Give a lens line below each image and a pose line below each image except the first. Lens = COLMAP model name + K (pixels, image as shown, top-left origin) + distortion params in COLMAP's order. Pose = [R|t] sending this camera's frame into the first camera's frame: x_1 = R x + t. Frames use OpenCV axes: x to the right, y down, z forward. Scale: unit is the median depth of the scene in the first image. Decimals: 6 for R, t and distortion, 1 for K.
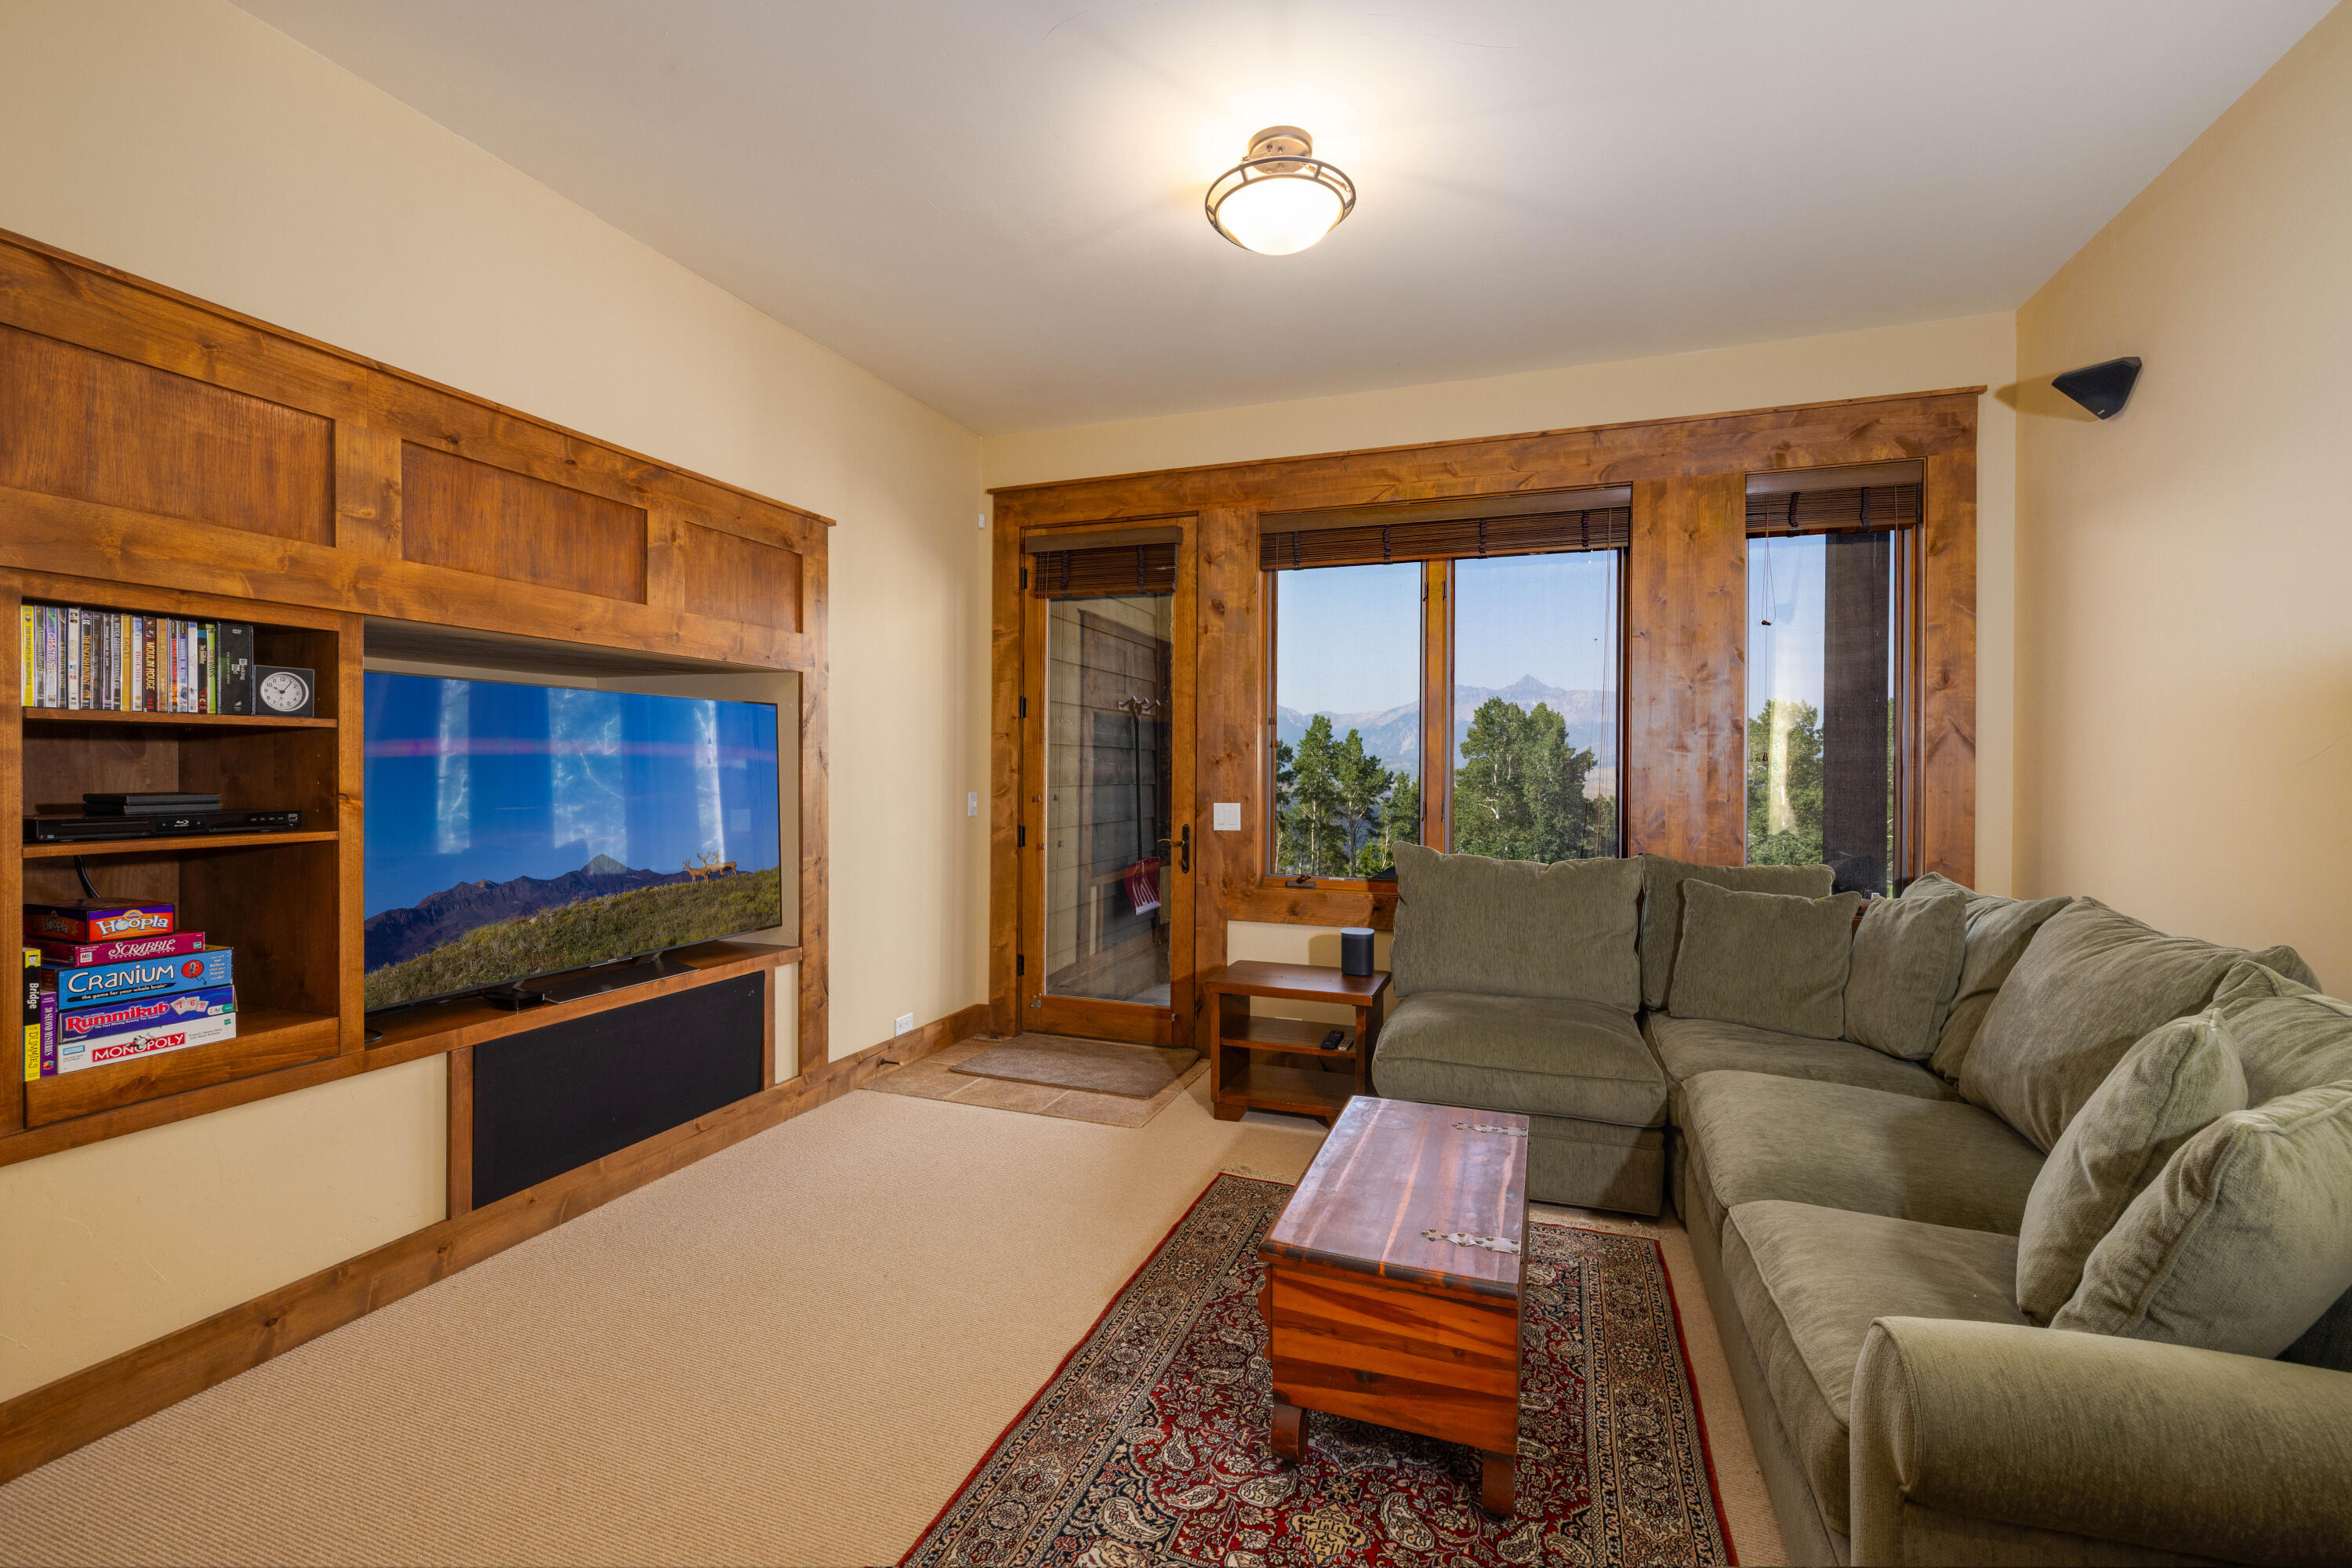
lens RADIAL K [[1008.0, 0, 1176.0], [0, 1008.0, 784.0], [0, 0, 1]] dist [-0.002084, -0.000176]
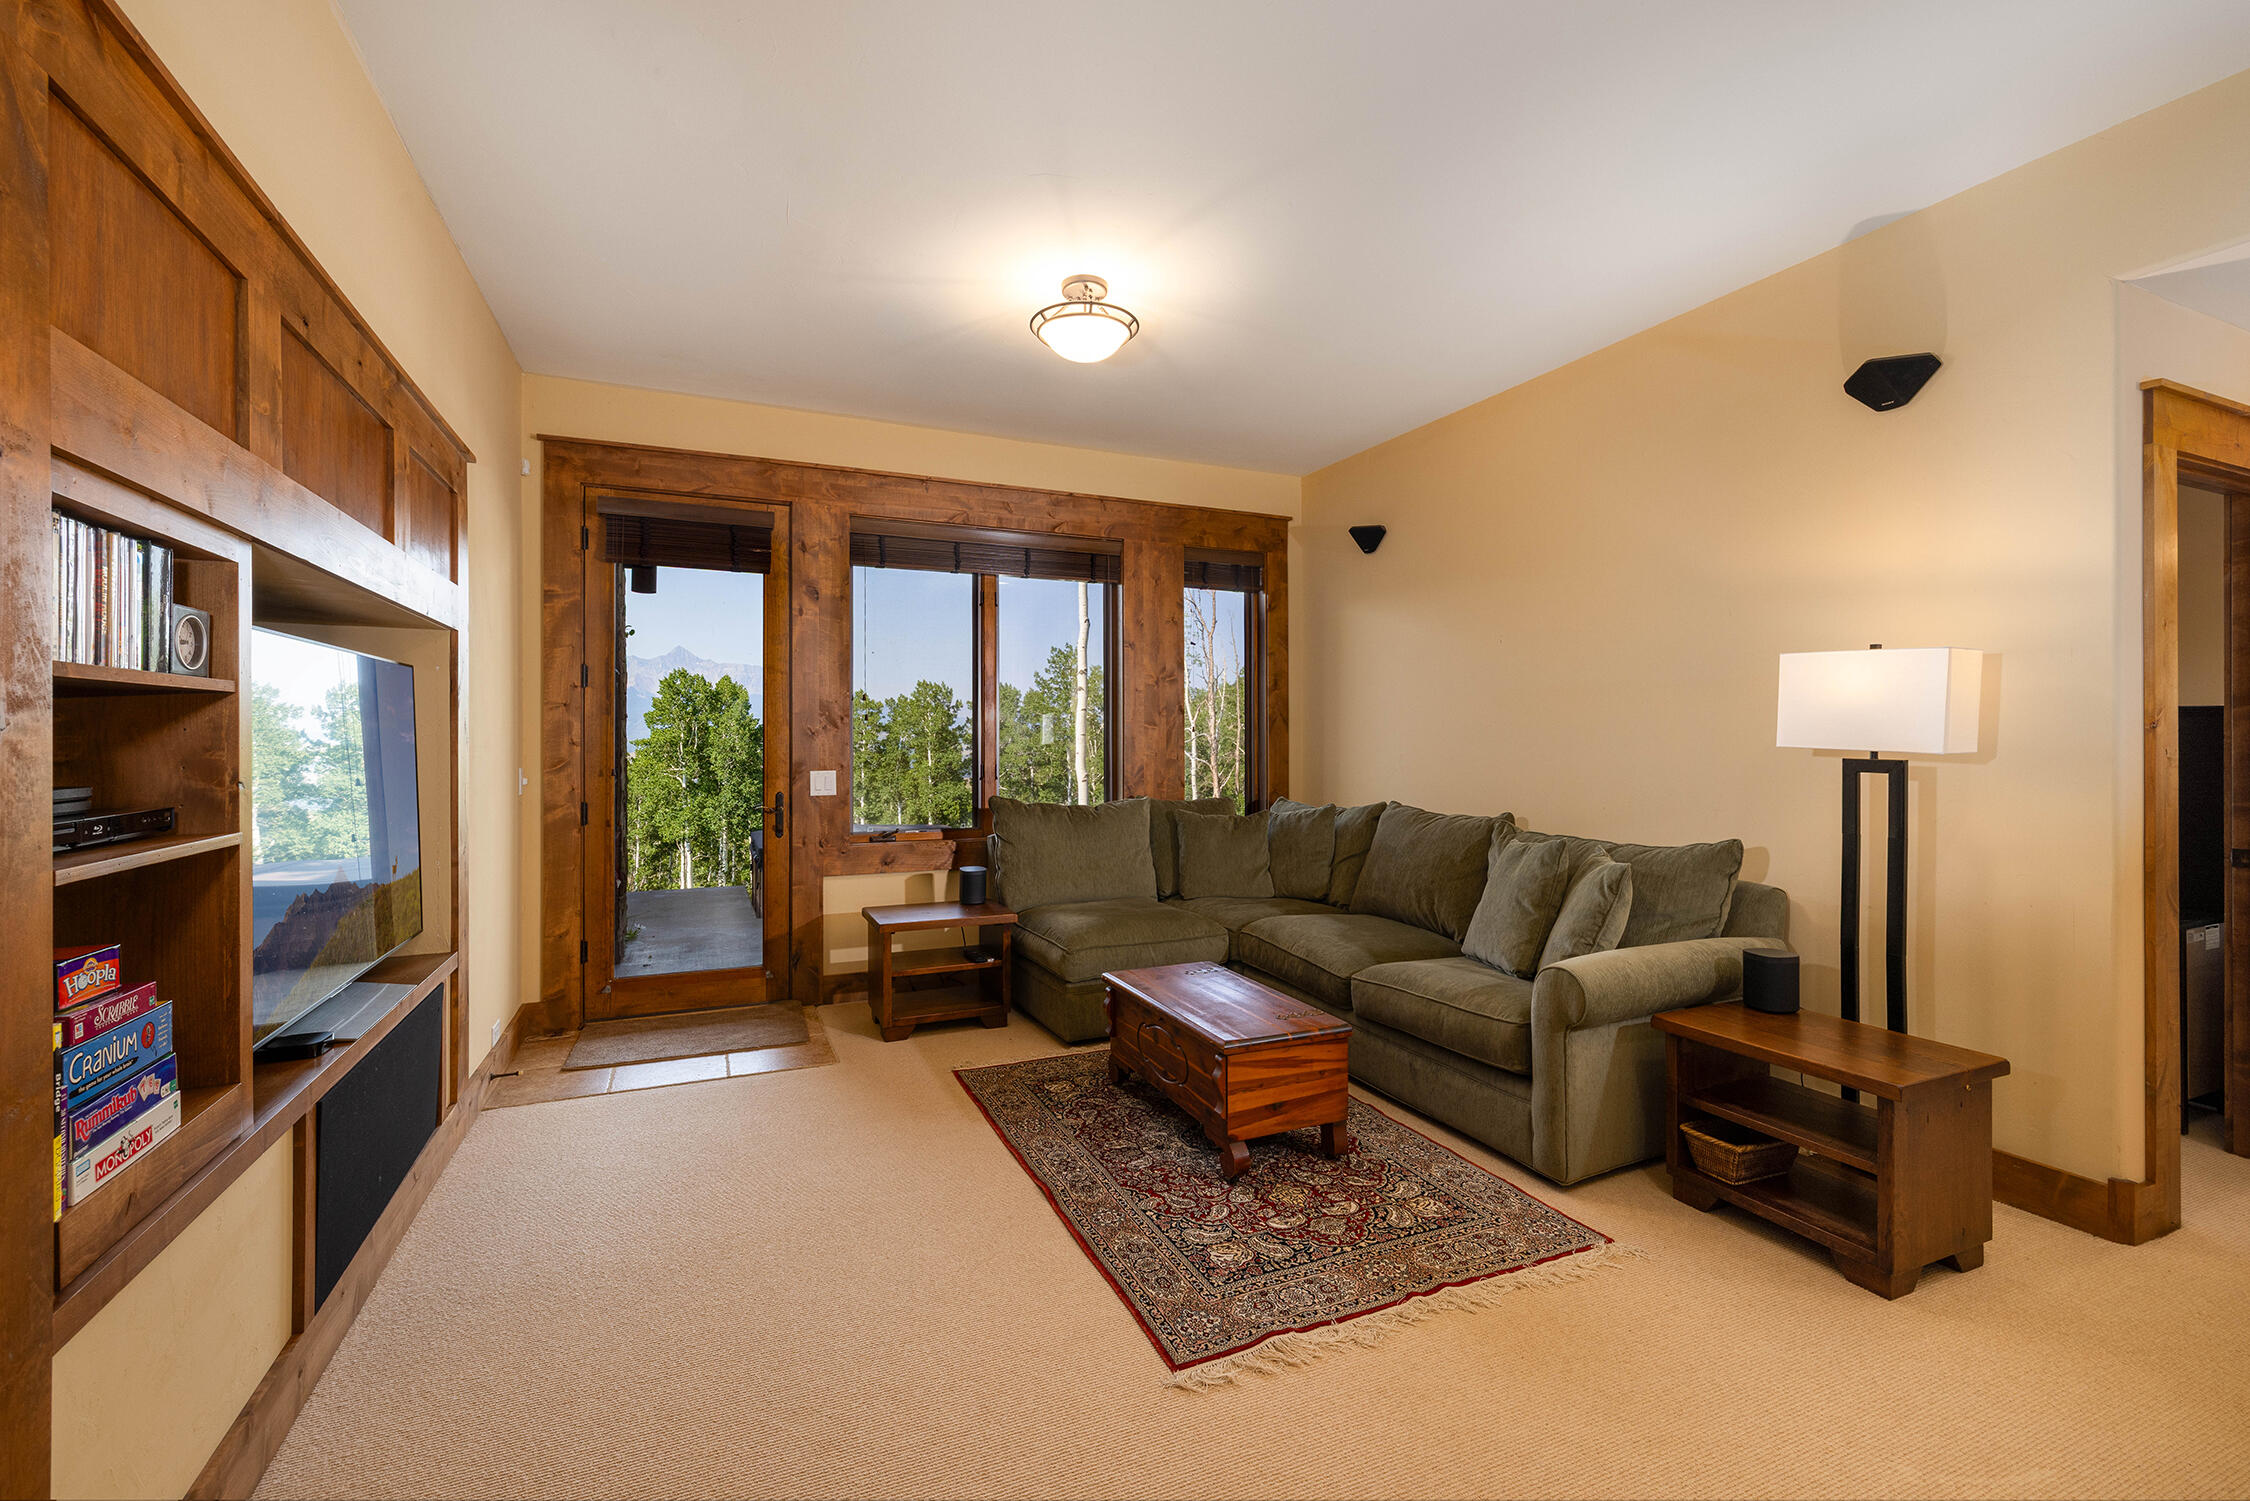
lens RADIAL K [[948.5, 0, 1125.0], [0, 948.5, 750.5], [0, 0, 1]] dist [-0.011011, 0.000168]
pose [[0.713039, -0.015238, 0.700959, -0.451106], [0.016371, 0.999853, 0.005082, -0.003179], [-0.700933, 0.007852, 0.713184, 0.025899]]
